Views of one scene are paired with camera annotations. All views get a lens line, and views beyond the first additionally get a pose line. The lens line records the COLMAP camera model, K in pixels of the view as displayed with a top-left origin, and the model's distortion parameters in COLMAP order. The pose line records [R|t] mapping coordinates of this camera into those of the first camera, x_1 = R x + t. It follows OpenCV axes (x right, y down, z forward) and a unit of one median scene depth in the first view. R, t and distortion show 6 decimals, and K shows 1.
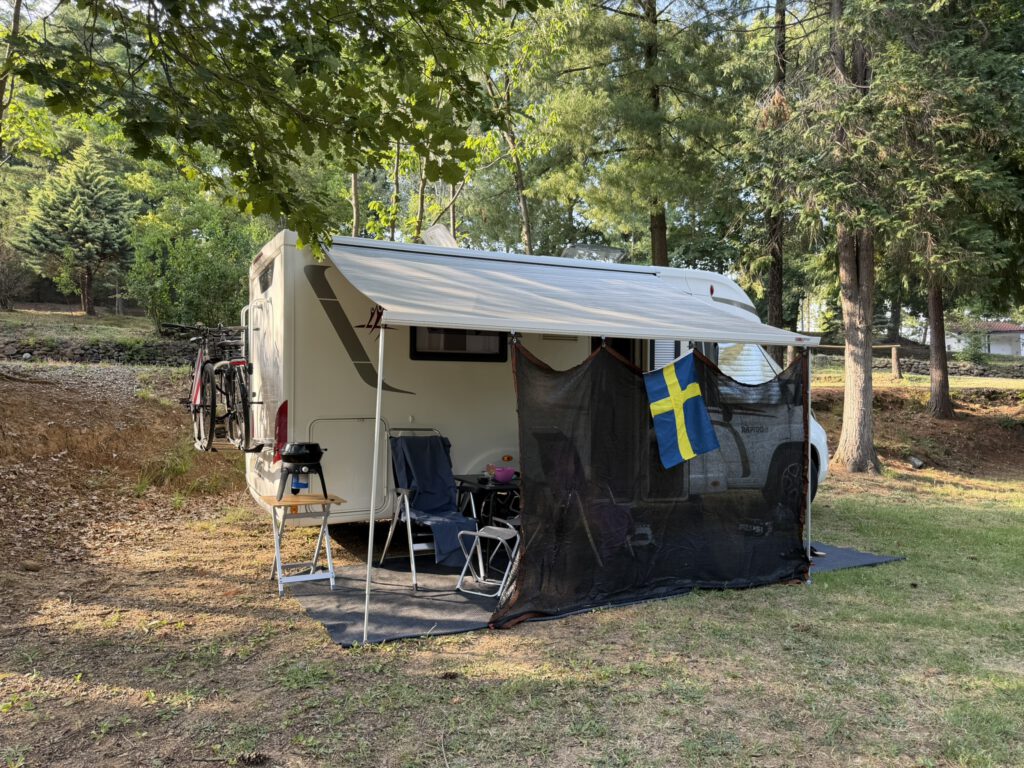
lens RADIAL K [[716.6, 0, 512.0], [0, 716.6, 384.0], [0, 0, 1]] dist [0.002153, 0.000146]
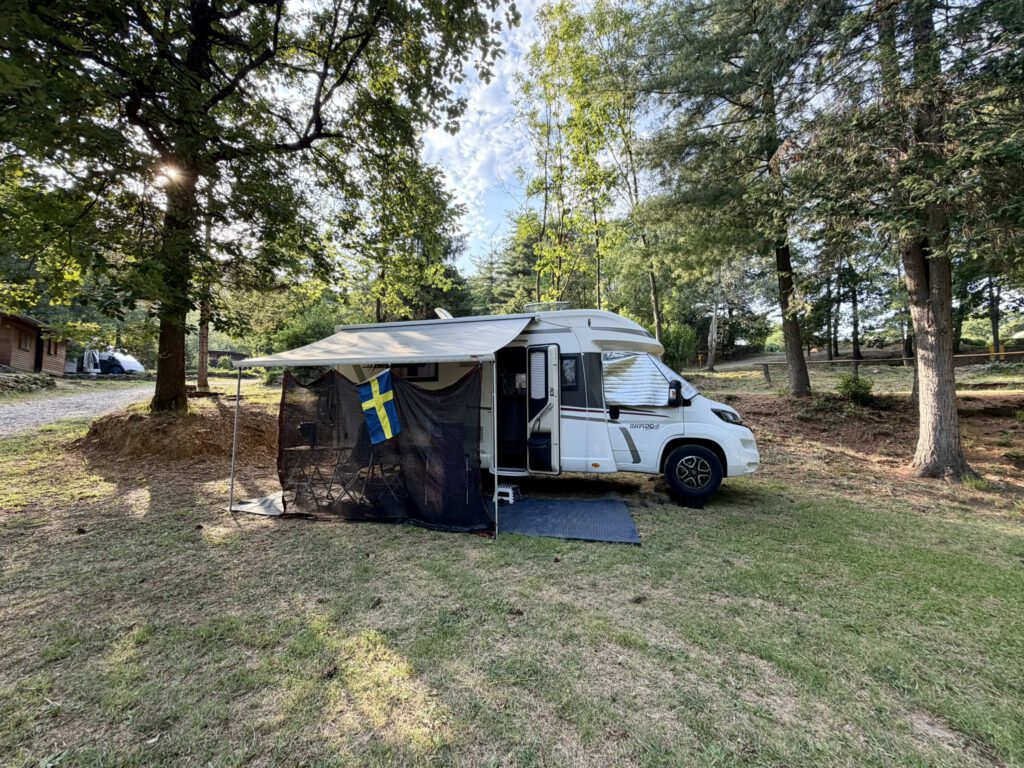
lens RADIAL K [[411.0, 0, 512.0], [0, 411.0, 384.0], [0, 0, 1]] dist [0.000959, 0.000069]
pose [[0.756507, -0.039250, -0.652807, 0.712124], [0.013591, 0.998925, -0.044311, 0.019816], [0.653845, 0.024649, 0.756227, 0.333118]]
